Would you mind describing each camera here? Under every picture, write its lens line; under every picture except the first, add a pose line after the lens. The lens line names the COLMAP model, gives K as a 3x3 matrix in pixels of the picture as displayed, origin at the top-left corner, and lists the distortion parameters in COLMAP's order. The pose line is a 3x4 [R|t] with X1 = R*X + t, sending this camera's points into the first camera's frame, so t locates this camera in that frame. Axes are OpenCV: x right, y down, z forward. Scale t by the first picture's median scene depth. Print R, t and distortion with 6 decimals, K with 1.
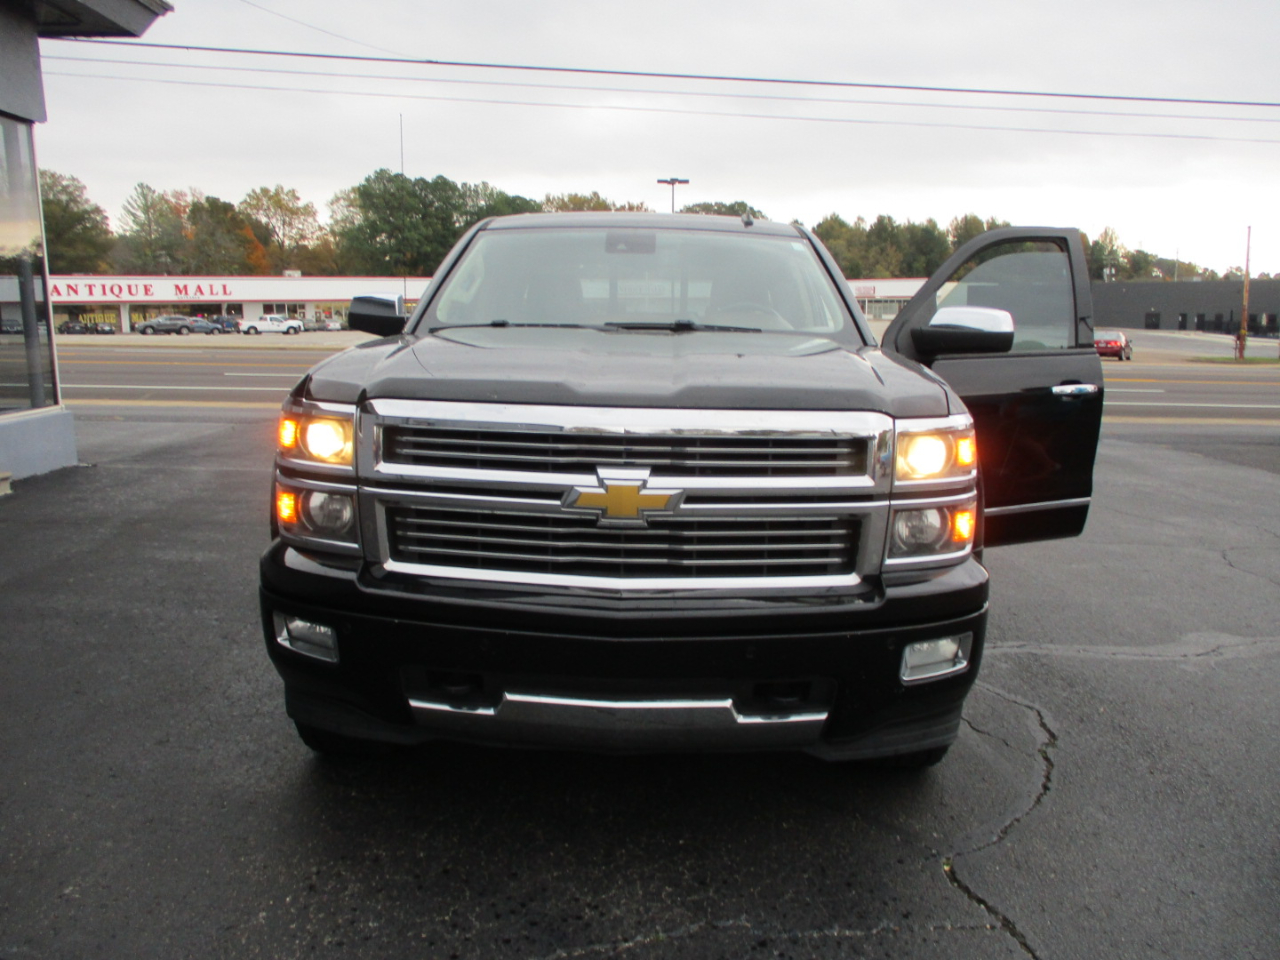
lens RADIAL K [[1067.0, 0, 636.6], [0, 1067.0, 480.7], [0, 0, 1]] dist [-0.008257, -0.000953]
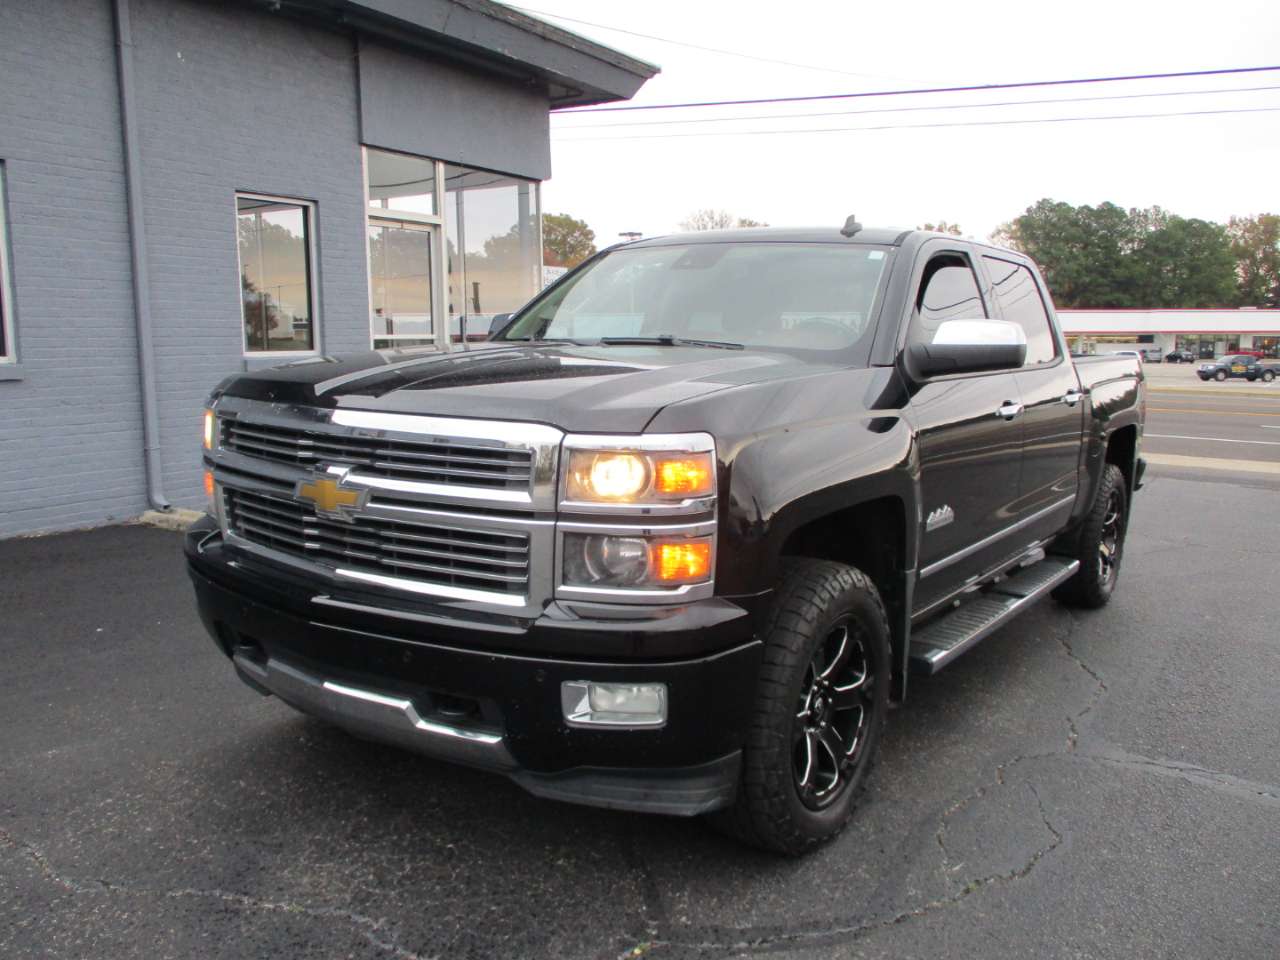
lens RADIAL K [[1067.9, 0, 644.3], [0, 1067.9, 475.4], [0, 0, 1]] dist [-0.014917, -0.002760]
pose [[0.833327, 0.072011, -0.548069, 0.745737], [-0.091329, 0.995788, -0.008027, -0.018802], [0.545183, 0.056743, 0.836395, 0.247835]]
